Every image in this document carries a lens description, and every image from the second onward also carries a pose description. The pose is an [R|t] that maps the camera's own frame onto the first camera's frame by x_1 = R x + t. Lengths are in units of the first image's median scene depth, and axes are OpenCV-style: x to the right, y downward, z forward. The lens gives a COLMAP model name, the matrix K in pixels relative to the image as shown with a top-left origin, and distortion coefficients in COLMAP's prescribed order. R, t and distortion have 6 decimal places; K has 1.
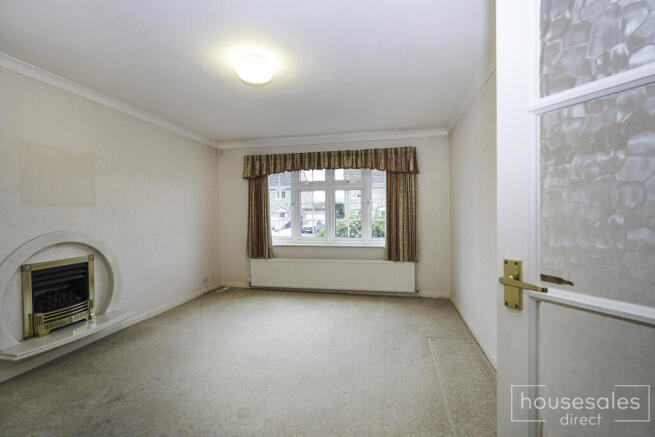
lens RADIAL K [[295.5, 0, 327.5], [0, 295.5, 218.5], [0, 0, 1]] dist [-0.000063, 0.000557]
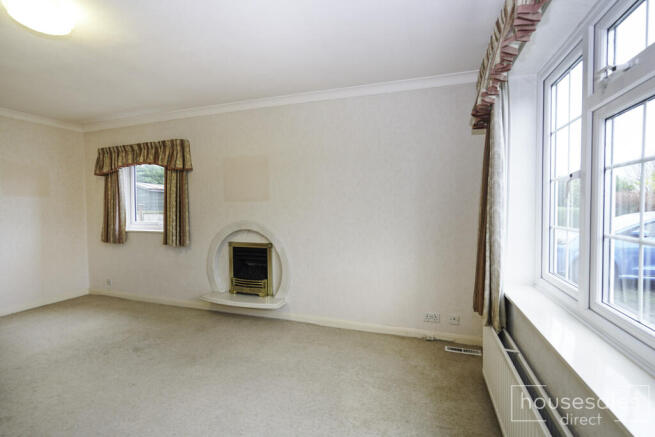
lens RADIAL K [[295.5, 0, 327.5], [0, 295.5, 218.5], [0, 0, 1]] dist [-0.000063, 0.000557]
pose [[-0.098976, 0.047332, -0.993963, 0.326947], [-0.021016, 0.998546, 0.049643, -0.034997], [0.994868, 0.025803, -0.097838, 1.353981]]
